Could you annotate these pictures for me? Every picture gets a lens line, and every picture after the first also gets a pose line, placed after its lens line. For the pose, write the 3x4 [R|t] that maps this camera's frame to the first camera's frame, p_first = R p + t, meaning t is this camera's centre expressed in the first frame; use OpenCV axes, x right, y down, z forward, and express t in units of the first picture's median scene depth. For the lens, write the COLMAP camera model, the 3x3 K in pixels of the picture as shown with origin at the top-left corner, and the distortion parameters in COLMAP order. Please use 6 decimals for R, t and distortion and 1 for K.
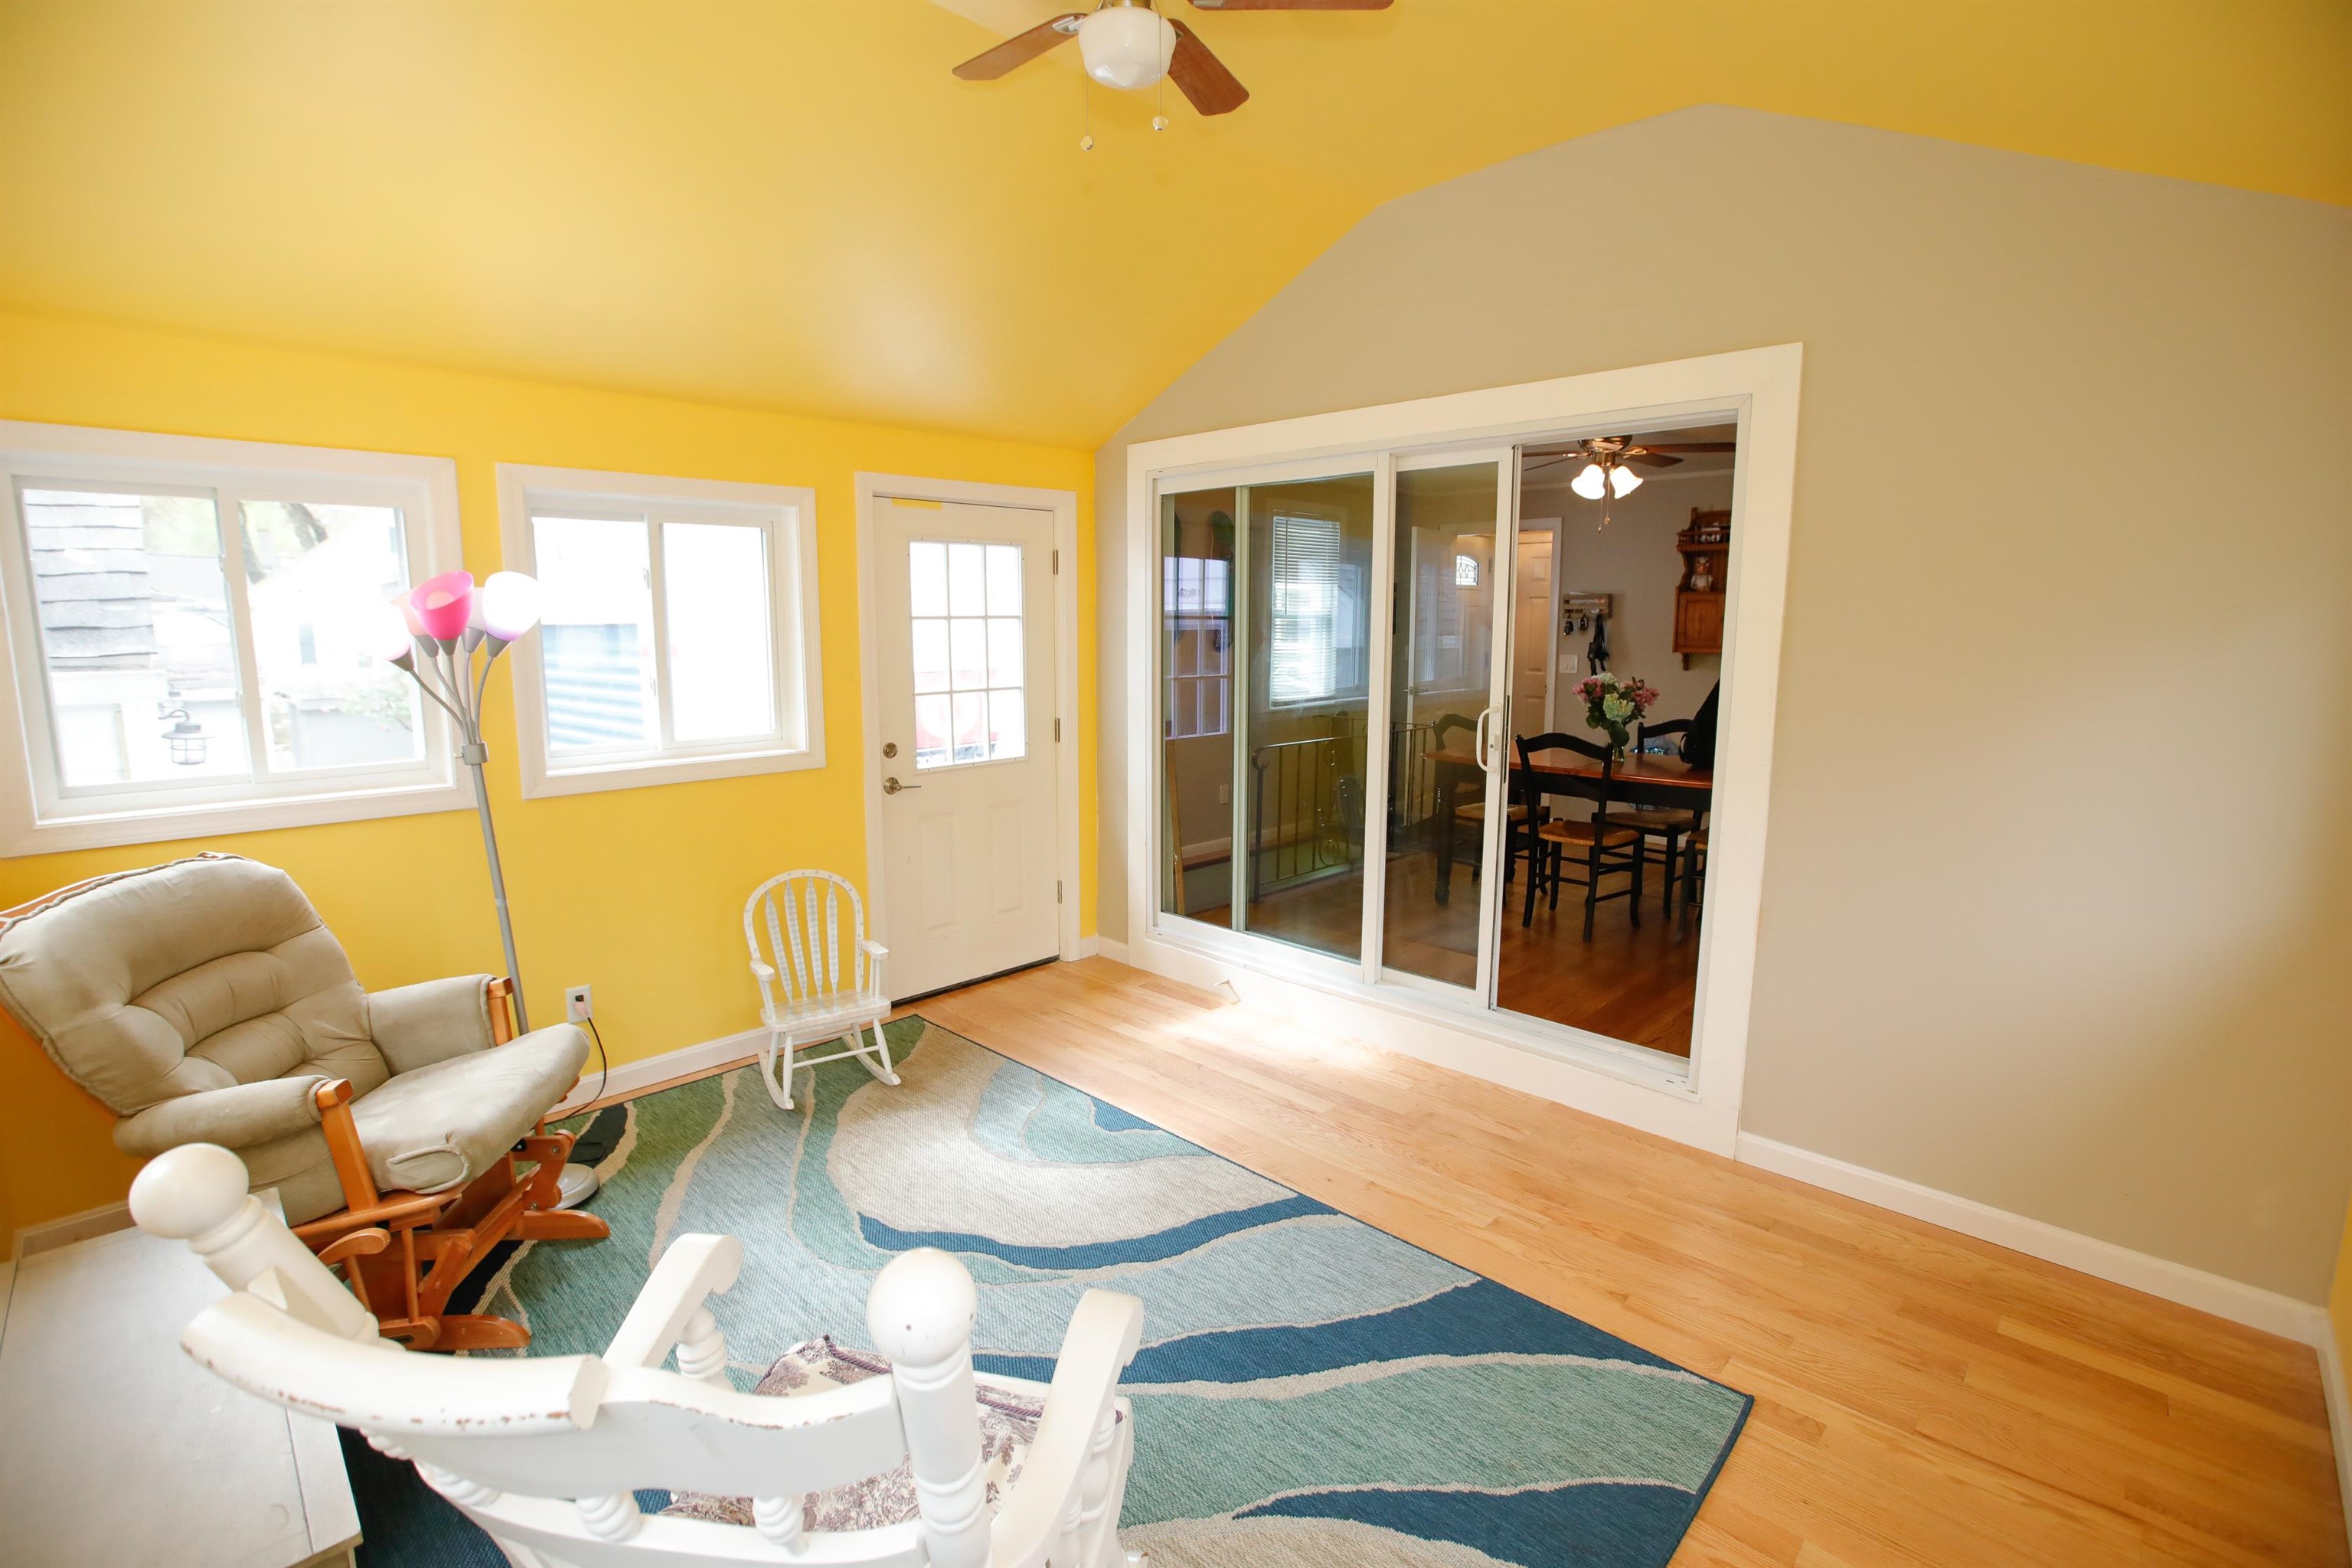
lens RADIAL K [[1069.6, 0, 1169.3], [0, 1069.6, 774.0], [0, 0, 1]] dist [-0.062503, 0.027022]
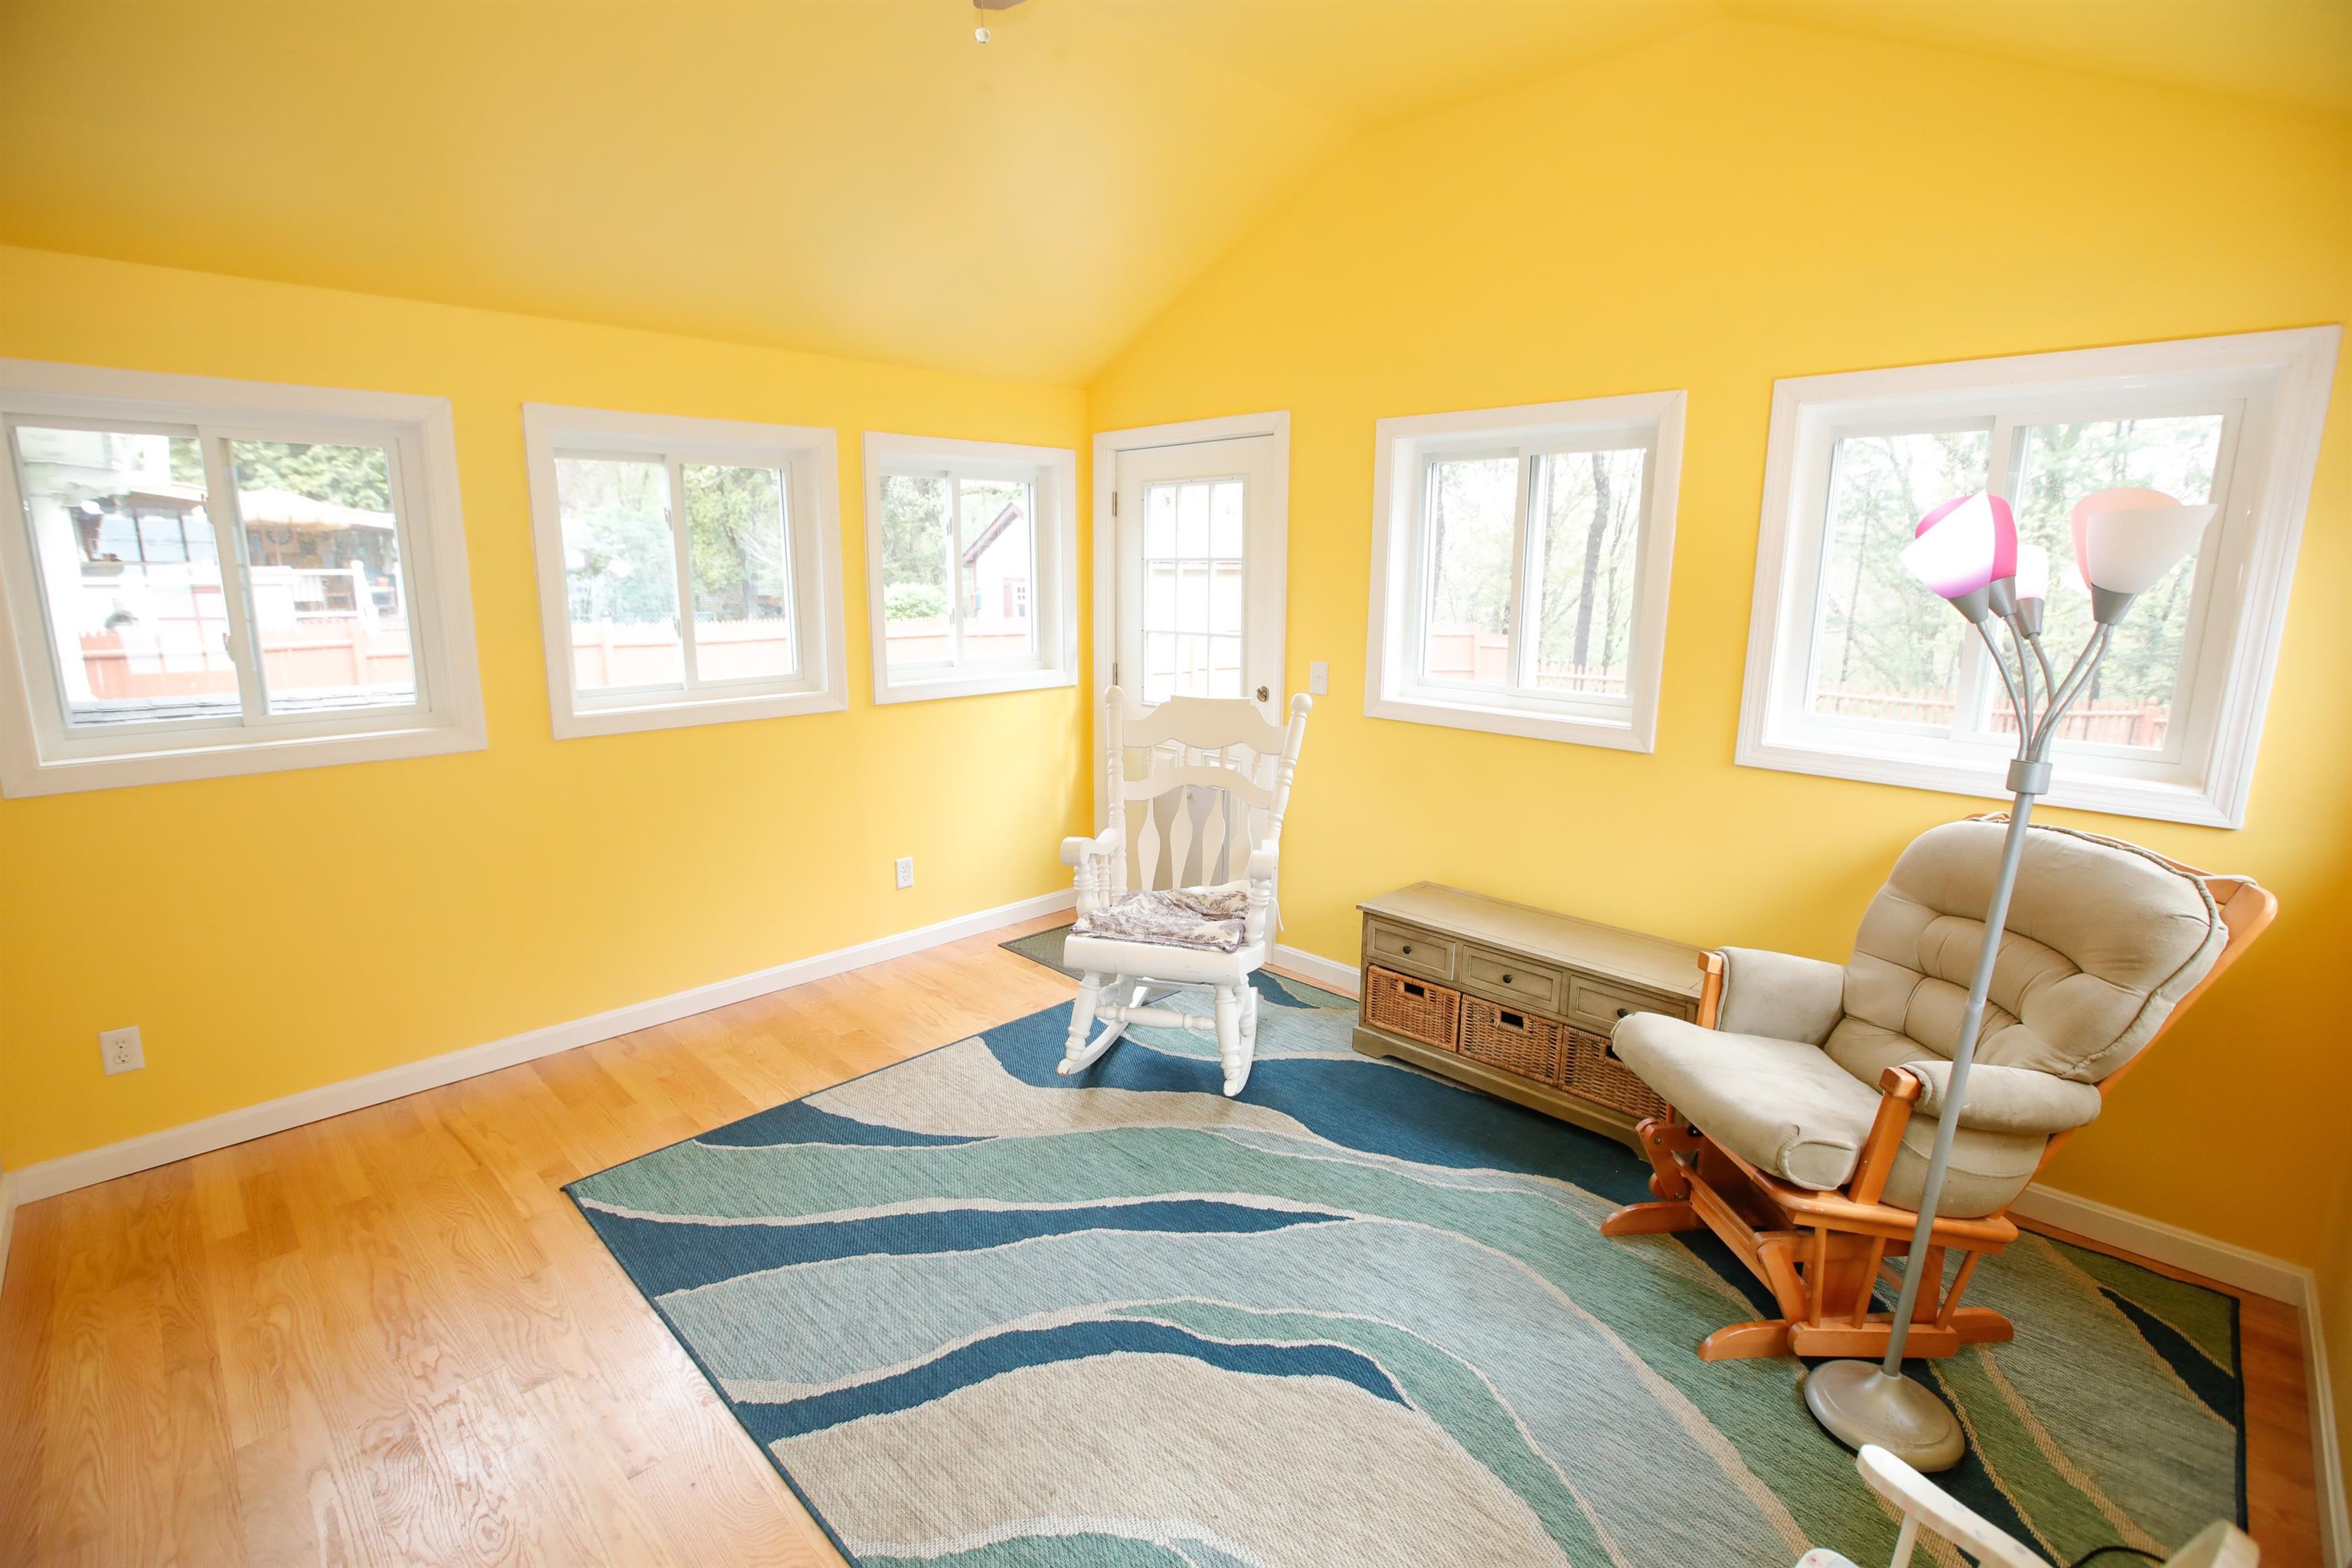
lens RADIAL K [[1065.9, 0, 1171.2], [0, 1065.9, 774.9], [0, 0, 1]] dist [-0.058600, 0.023675]
pose [[-0.999992, -0.003492, 0.002005, -0.126758], [-0.002621, 0.942377, 0.334544, -0.210932], [-0.003058, 0.334536, -0.942378, 1.448615]]
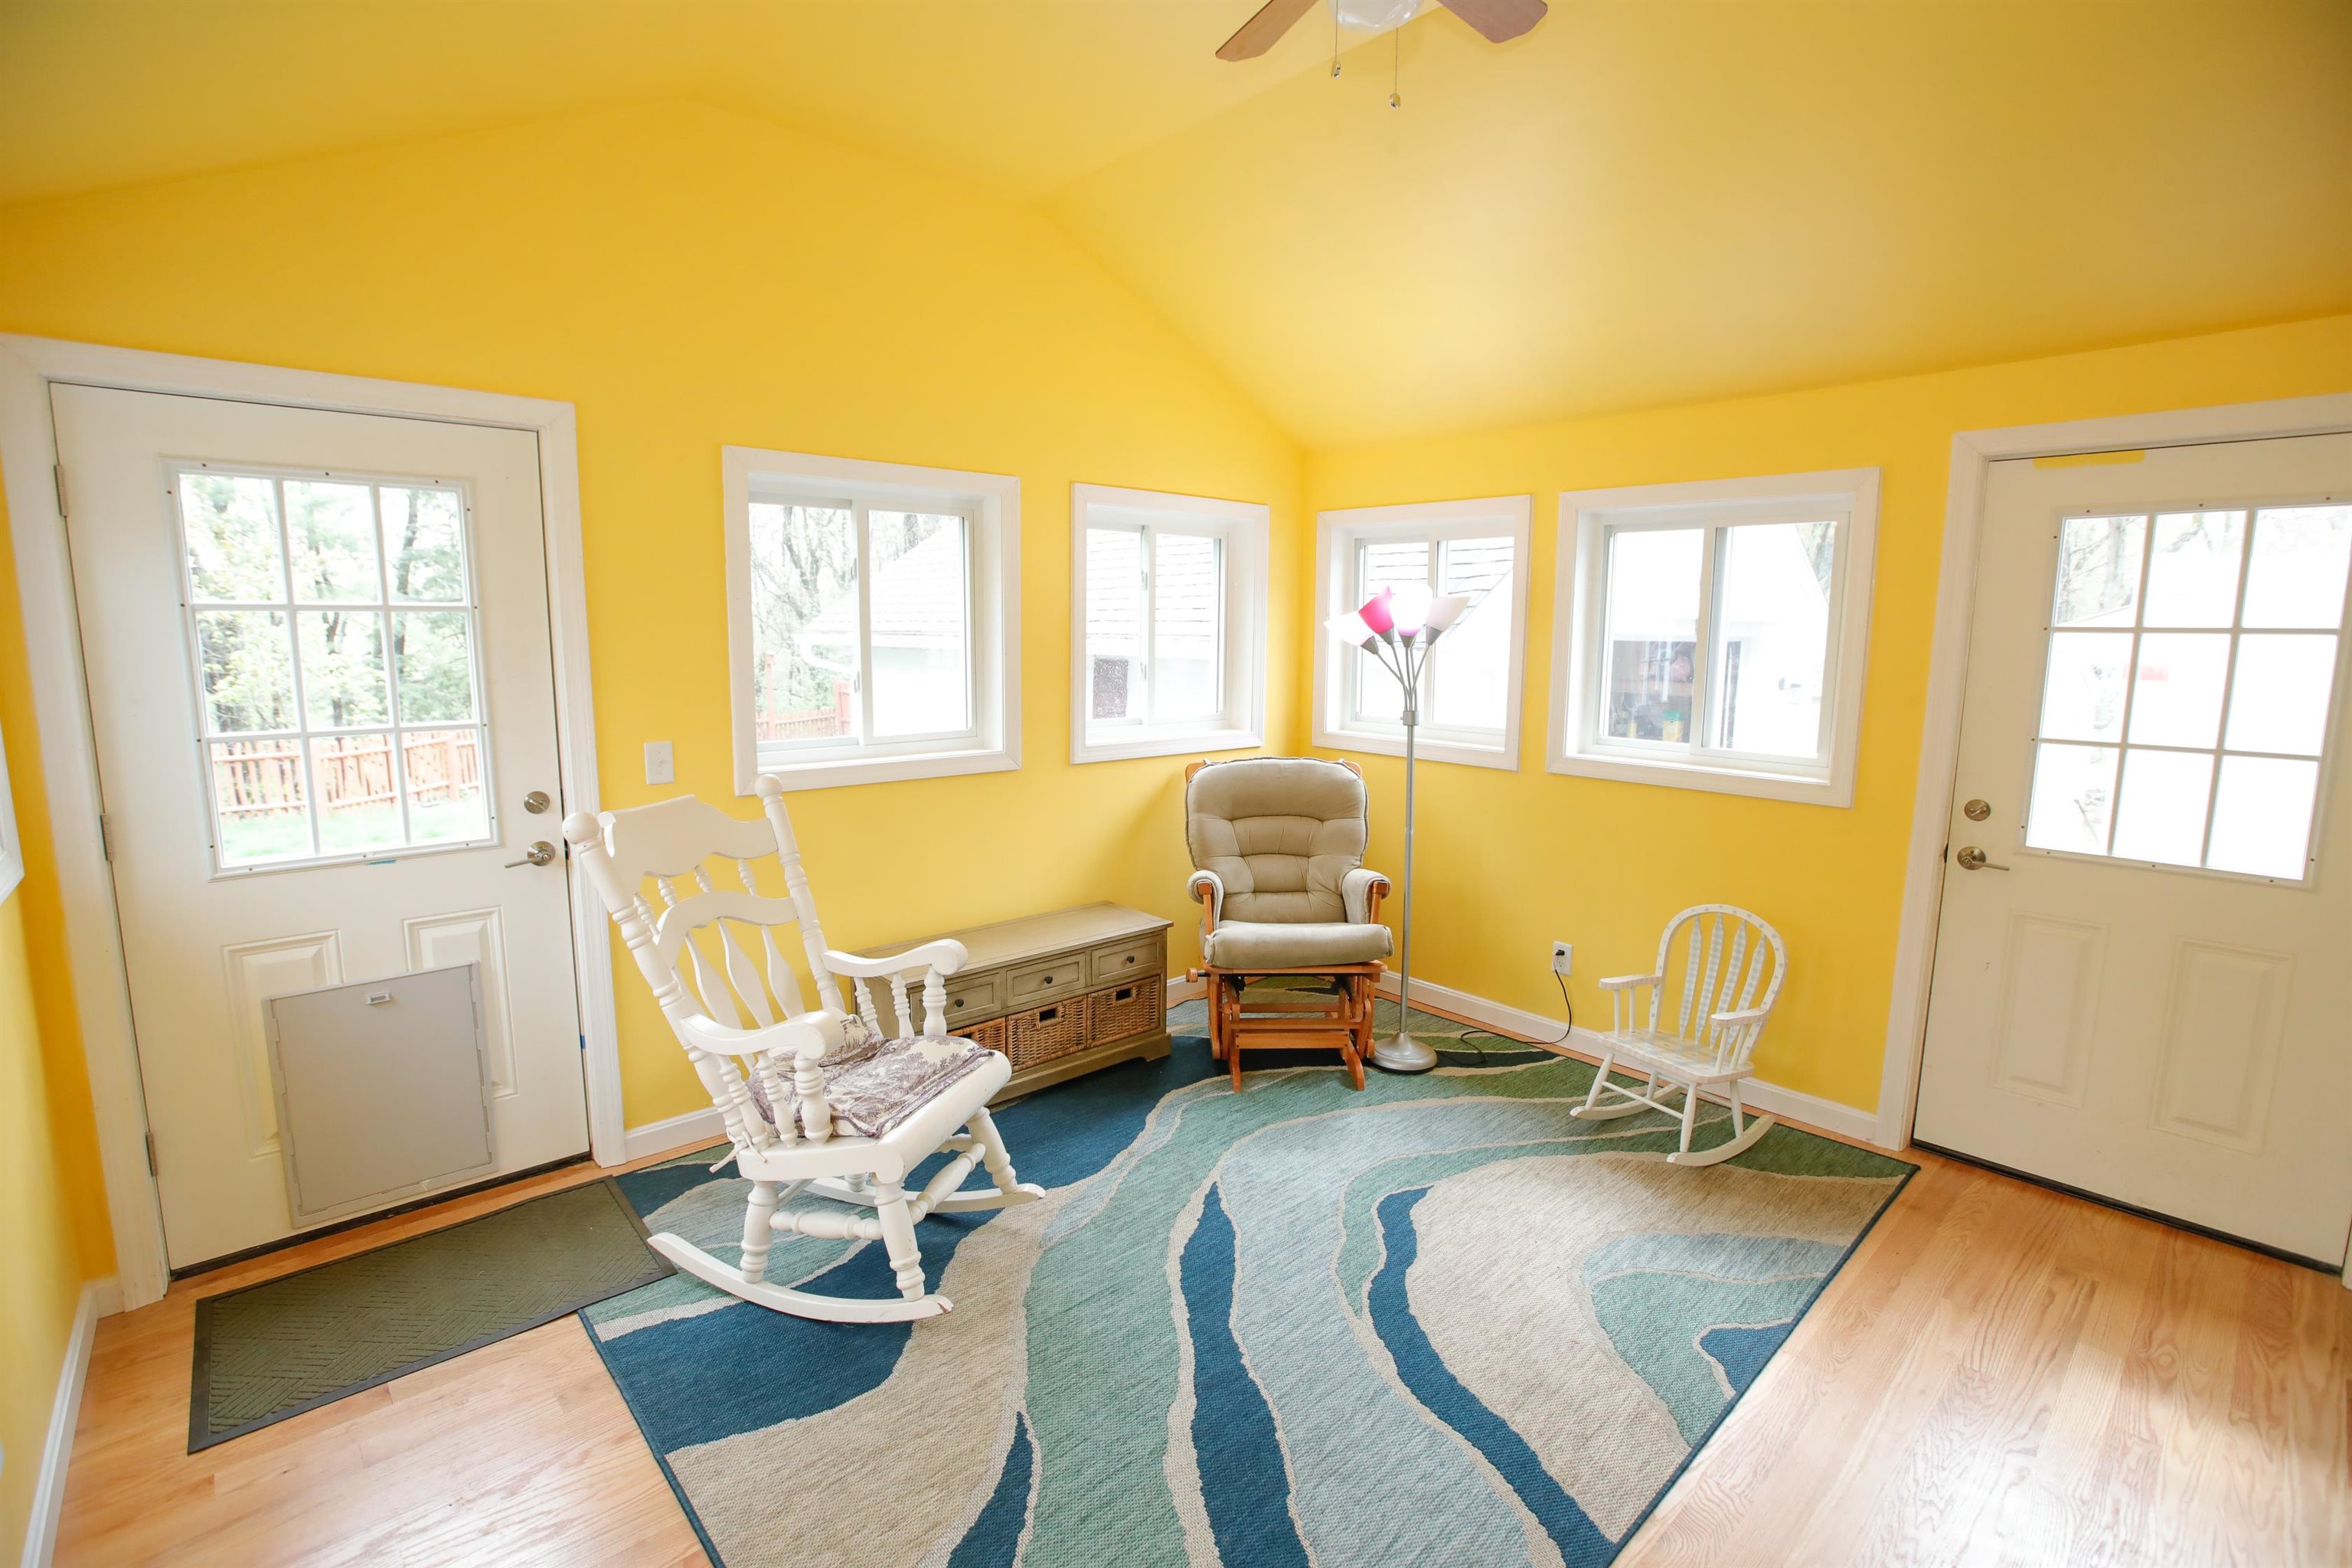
lens RADIAL K [[1063.5, 0, 1171.3], [0, 1063.5, 781.2], [0, 0, 1]] dist [-0.051971, 0.017387]
pose [[-0.058585, 0.146932, -0.987410, 0.664697], [-0.152773, 0.976138, 0.154319, -0.095022], [0.986523, 0.159890, -0.034740, 0.680496]]
